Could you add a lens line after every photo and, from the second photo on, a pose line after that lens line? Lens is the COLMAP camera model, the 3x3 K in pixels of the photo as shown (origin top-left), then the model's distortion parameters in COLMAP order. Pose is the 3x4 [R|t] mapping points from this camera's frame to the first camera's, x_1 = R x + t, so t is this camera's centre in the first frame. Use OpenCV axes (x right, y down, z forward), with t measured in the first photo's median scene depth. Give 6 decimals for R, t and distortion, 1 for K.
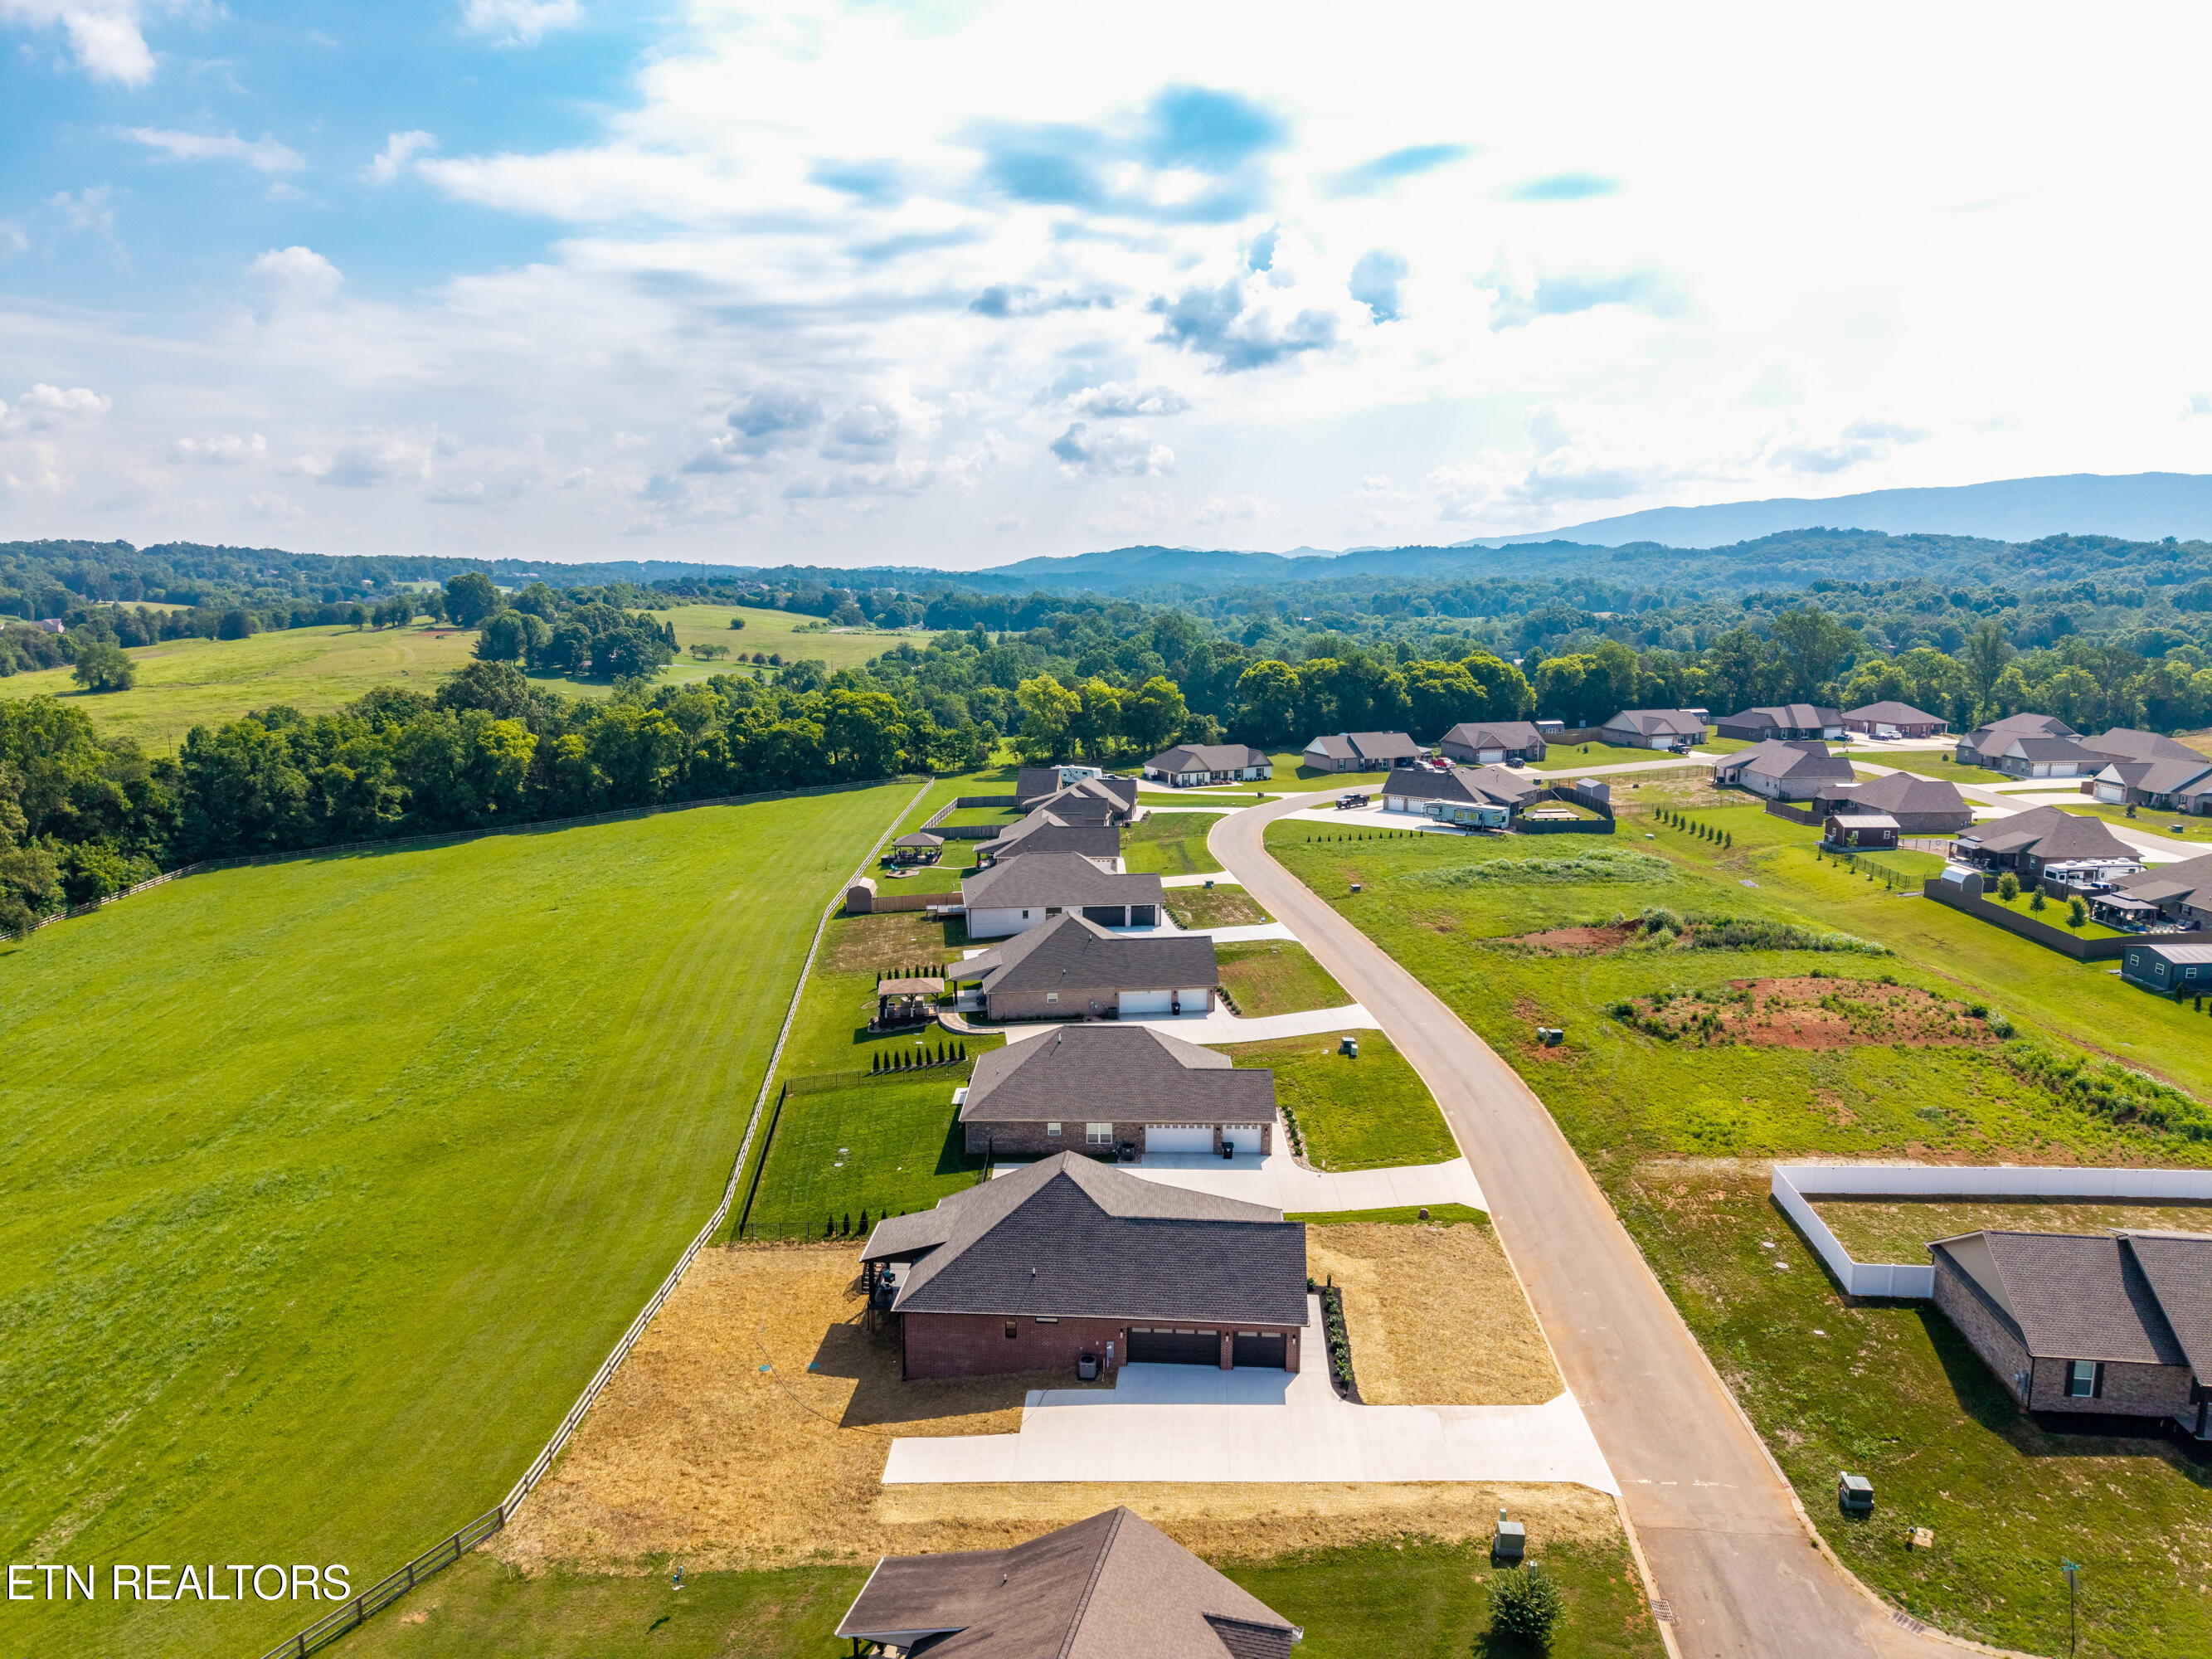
lens RADIAL K [[1466.1, 0, 1112.8], [0, 1466.1, 844.9], [0, 0, 1]] dist [0.055556, -0.066861]
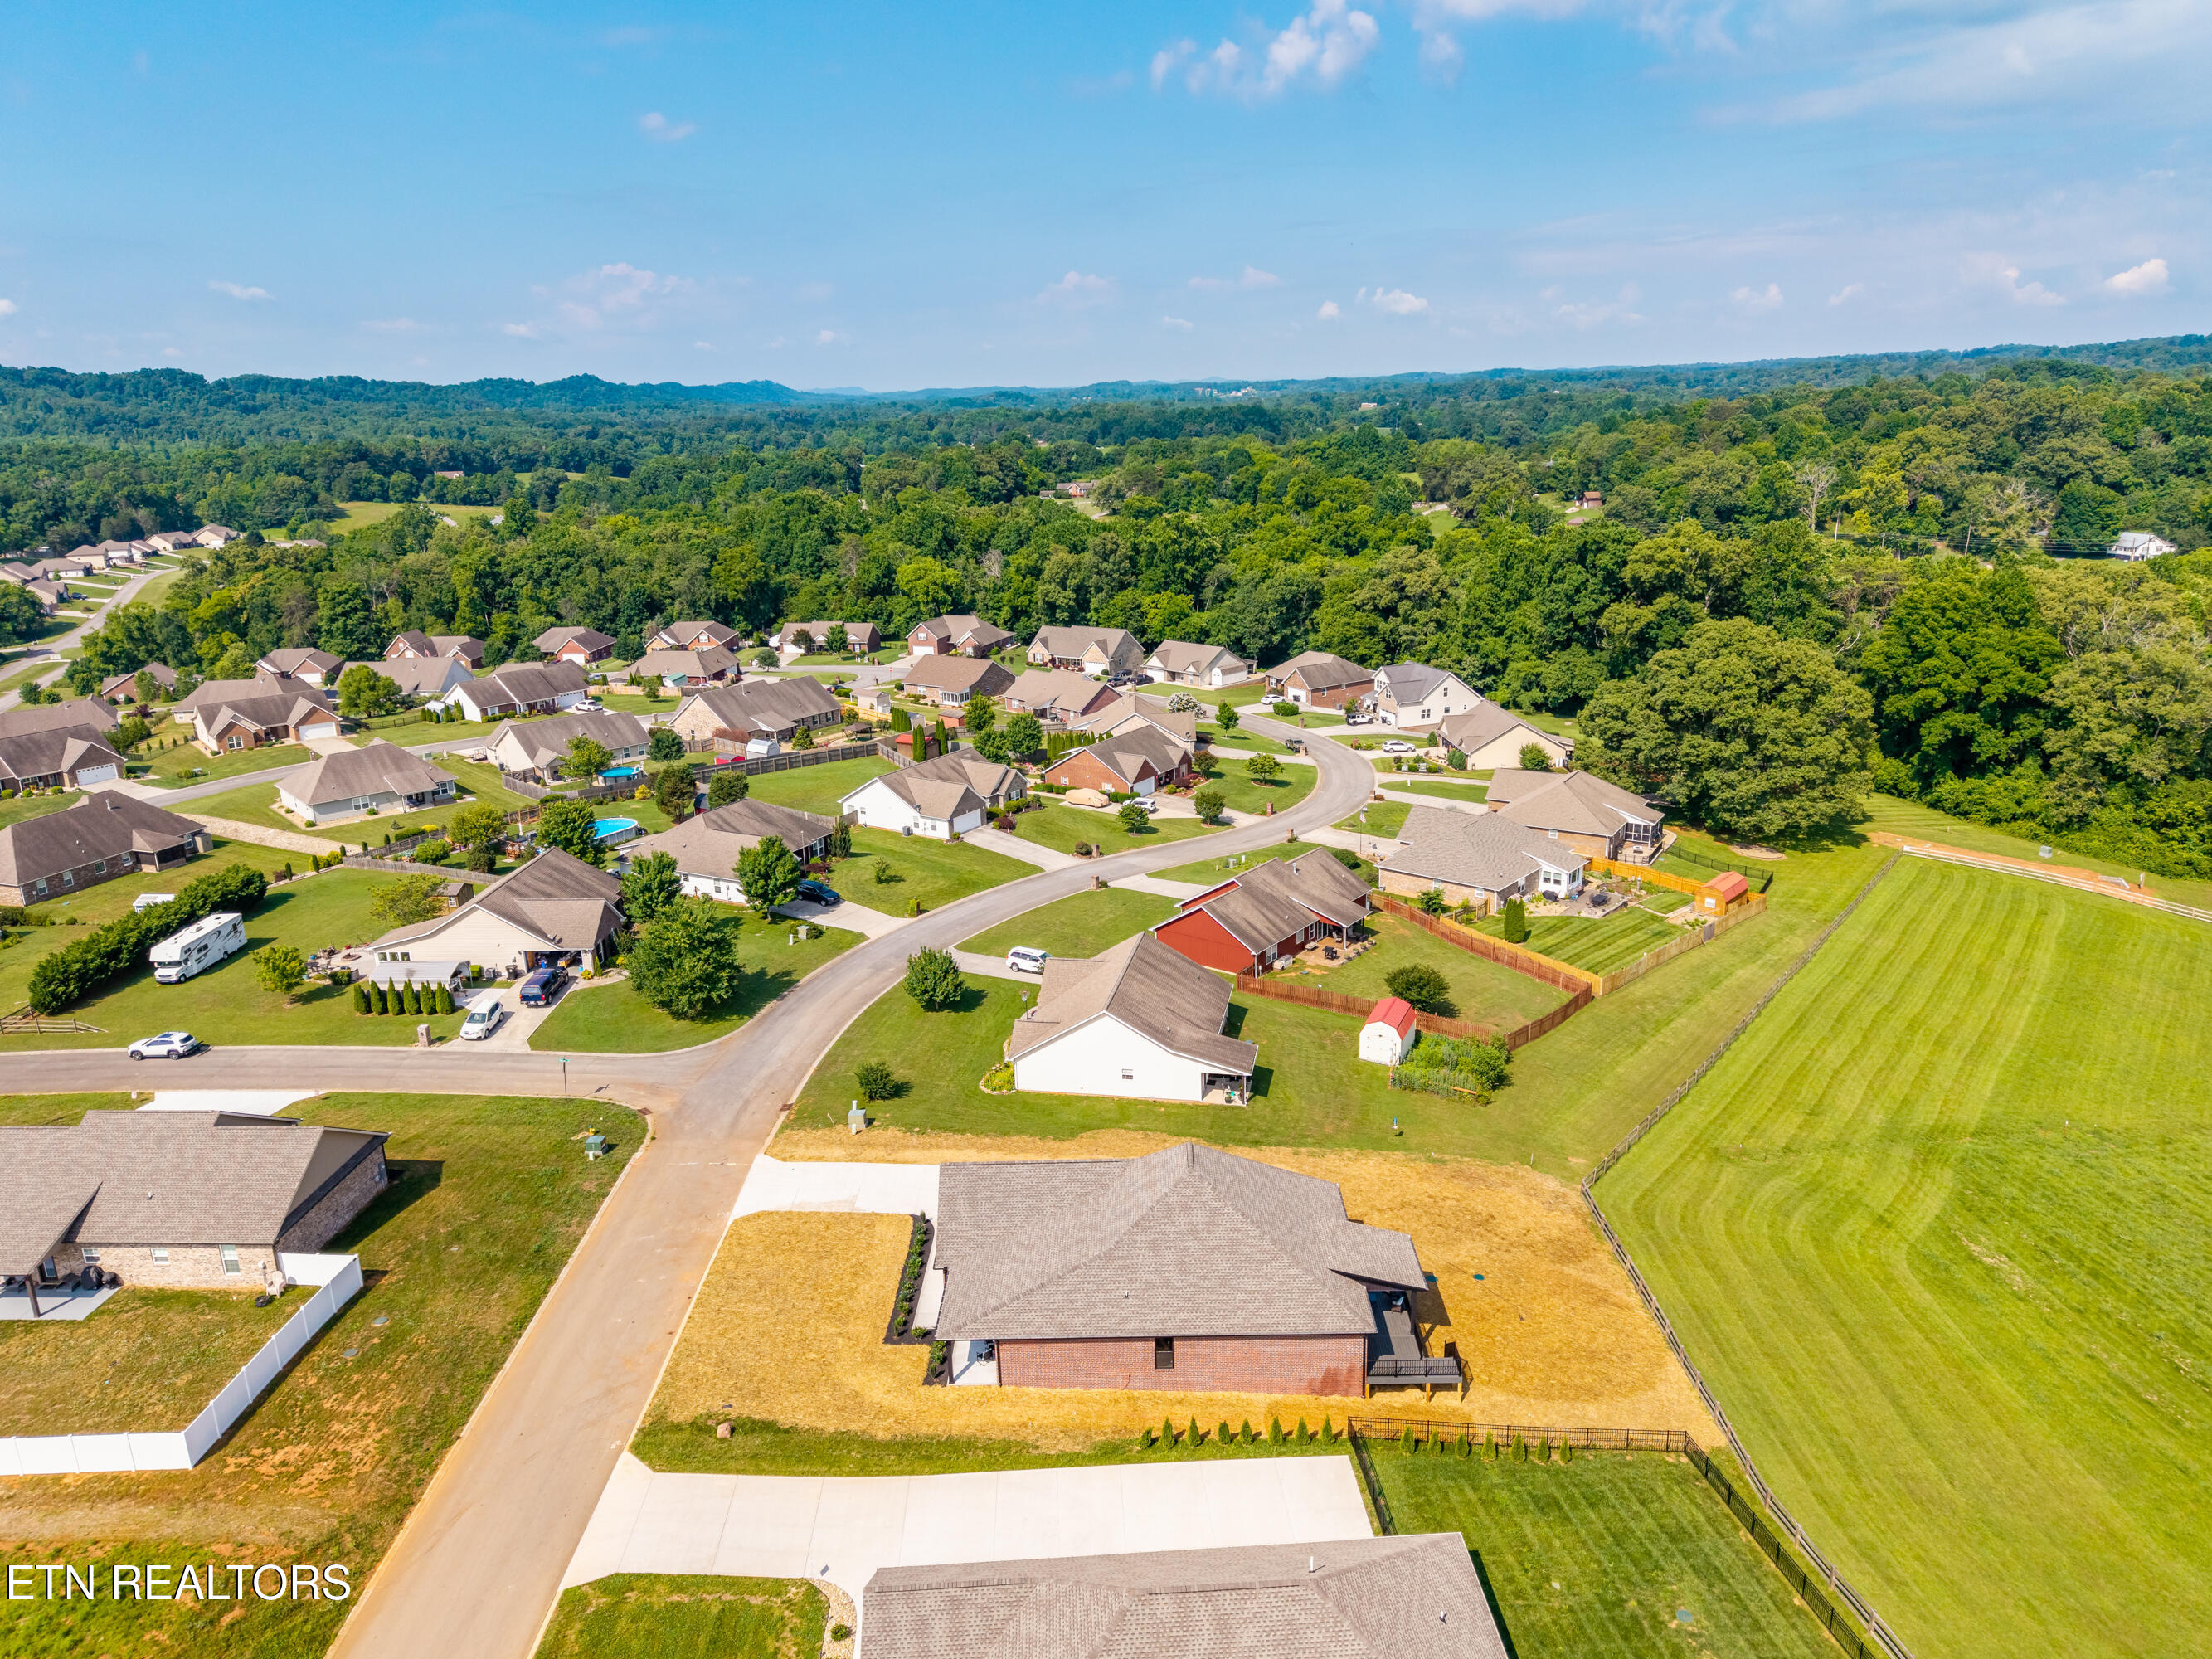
lens RADIAL K [[1537.2, 0, 1117.8], [0, 1537.2, 835.1], [0, 0, 1]] dist [0.054192, -0.068795]
pose [[-0.997734, 0.040770, -0.053519, 0.015896], [0.012498, 0.893945, 0.448002, -0.112047], [0.066108, 0.446319, -0.892429, 0.507976]]
